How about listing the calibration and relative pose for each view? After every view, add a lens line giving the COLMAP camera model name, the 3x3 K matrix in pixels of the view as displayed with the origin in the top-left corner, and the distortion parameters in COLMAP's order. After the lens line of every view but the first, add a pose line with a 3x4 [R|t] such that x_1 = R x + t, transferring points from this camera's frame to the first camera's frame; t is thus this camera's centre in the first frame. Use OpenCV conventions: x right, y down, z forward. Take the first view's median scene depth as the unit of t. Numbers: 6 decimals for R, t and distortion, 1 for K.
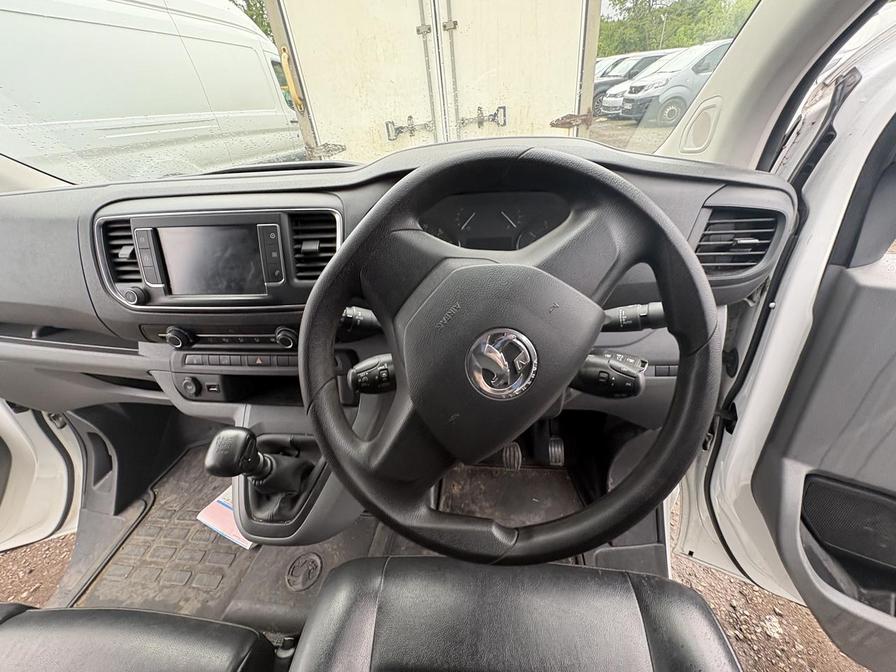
lens RADIAL K [[355.6, 0, 451.1], [0, 355.6, 333.8], [0, 0, 1]] dist [0.000438, -0.000077]
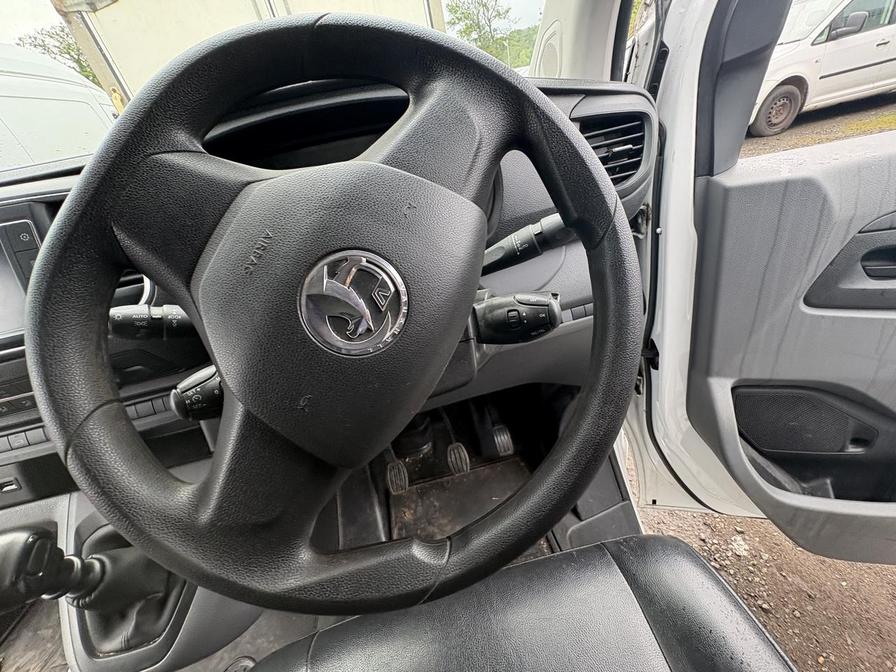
lens RADIAL K [[355.6, 0, 448.5], [0, 355.6, 332.9], [0, 0, 1]] dist [0.000438, -0.000077]
pose [[0.953863, -0.233101, 0.189232, 0.080974], [0.244308, 0.968957, -0.037897, 0.099512], [-0.174524, 0.082380, 0.981201, 0.149772]]
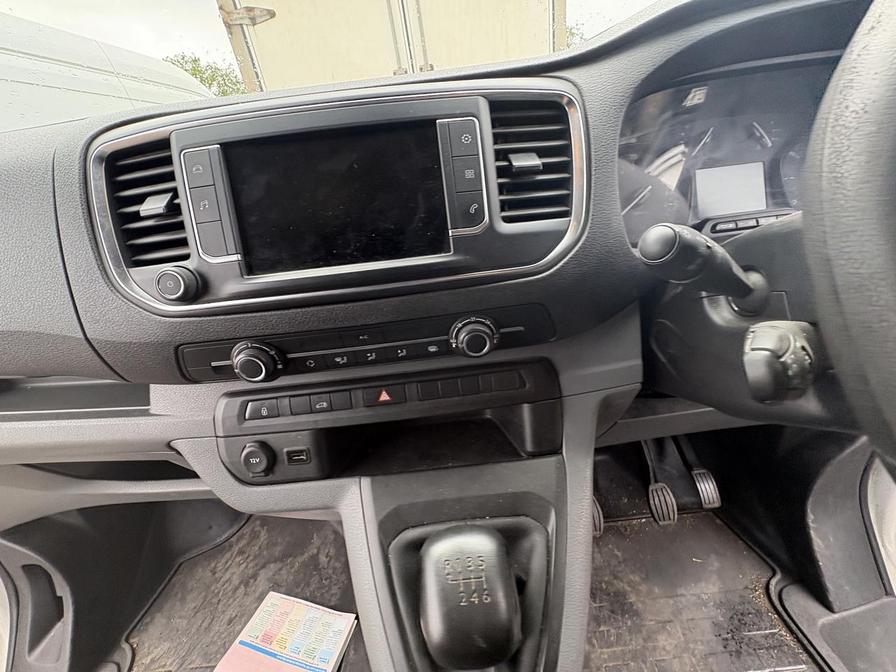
lens RADIAL K [[355.6, 0, 451.5], [0, 355.6, 335.0], [0, 0, 1]] dist [0.000438, -0.000077]
pose [[0.989074, -0.099442, 0.108827, -0.472791], [0.112789, 0.985816, -0.124283, 0.060601], [-0.094924, 0.135200, 0.986261, 0.396139]]
